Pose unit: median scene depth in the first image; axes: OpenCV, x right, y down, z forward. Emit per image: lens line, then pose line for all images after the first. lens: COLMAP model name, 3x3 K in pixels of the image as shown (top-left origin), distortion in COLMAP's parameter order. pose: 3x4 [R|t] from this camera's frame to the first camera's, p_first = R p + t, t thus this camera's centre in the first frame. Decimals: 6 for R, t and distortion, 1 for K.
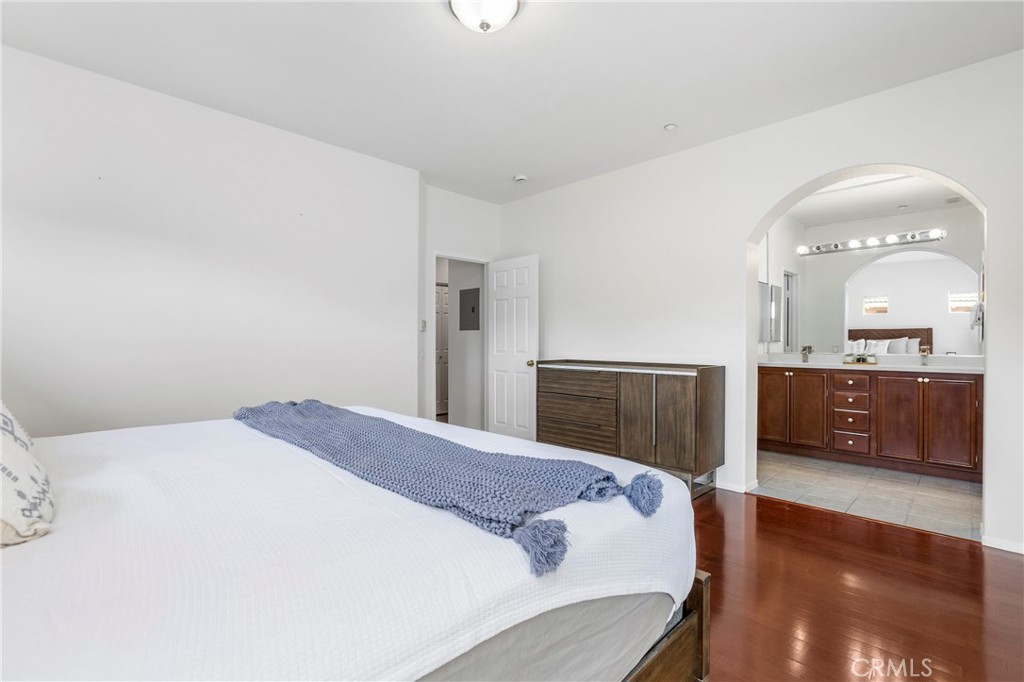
lens RADIAL K [[462.8, 0, 512.0], [0, 462.8, 341.0], [0, 0, 1]] dist [-0.014192, 0.000045]
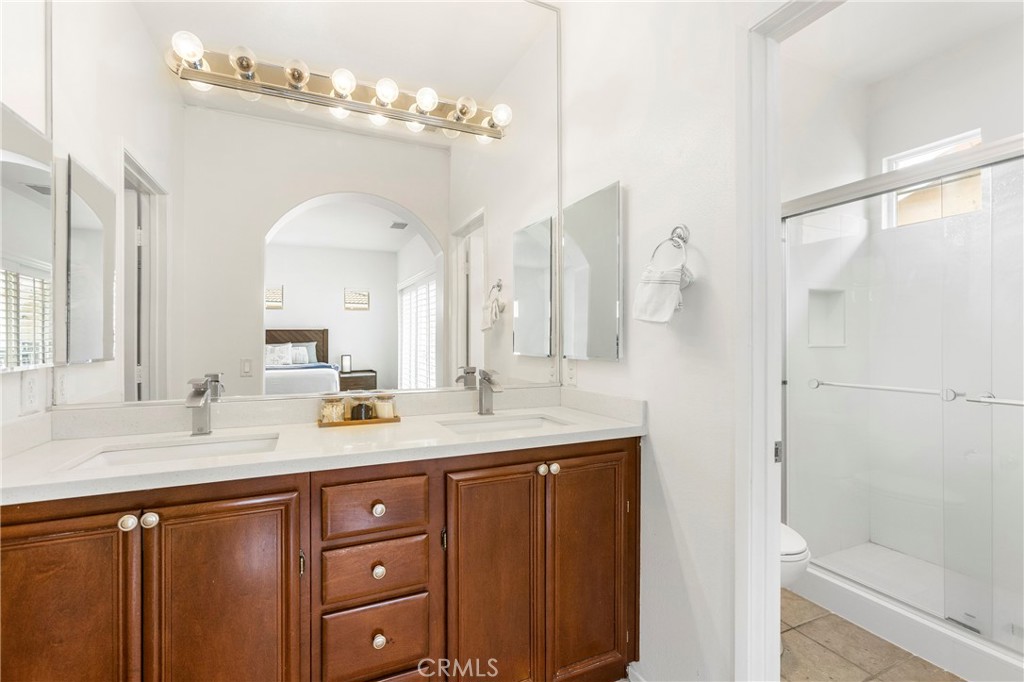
lens RADIAL K [[466.1, 0, 512.0], [0, 466.1, 341.0], [0, 0, 1]] dist [0.013637, 0.000090]
pose [[0.357508, -0.002337, 0.933907, 0.381243], [0.001253, 0.999997, 0.002022, -0.012739], [-0.933909, 0.000448, 0.357510, 0.630440]]
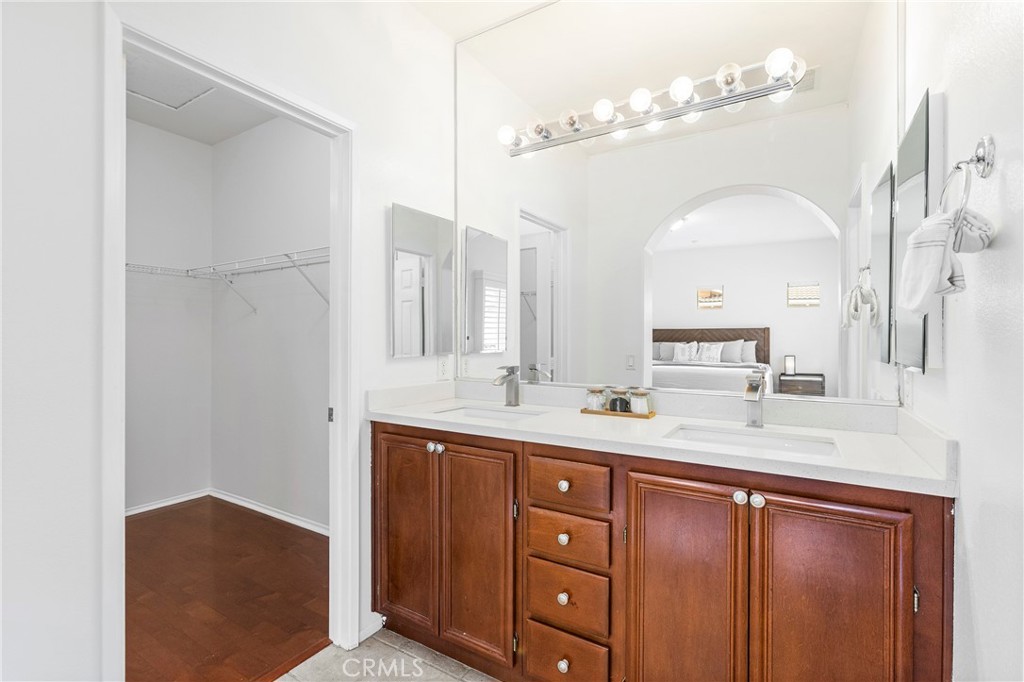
lens RADIAL K [[462.8, 0, 512.0], [0, 462.8, 341.0], [0, 0, 1]] dist [-0.014192, 0.000045]
pose [[0.972460, 0.001106, 0.233068, 0.481361], [-0.002168, 0.999988, 0.004300, -0.012545], [-0.233061, -0.004687, 0.972451, 0.527963]]
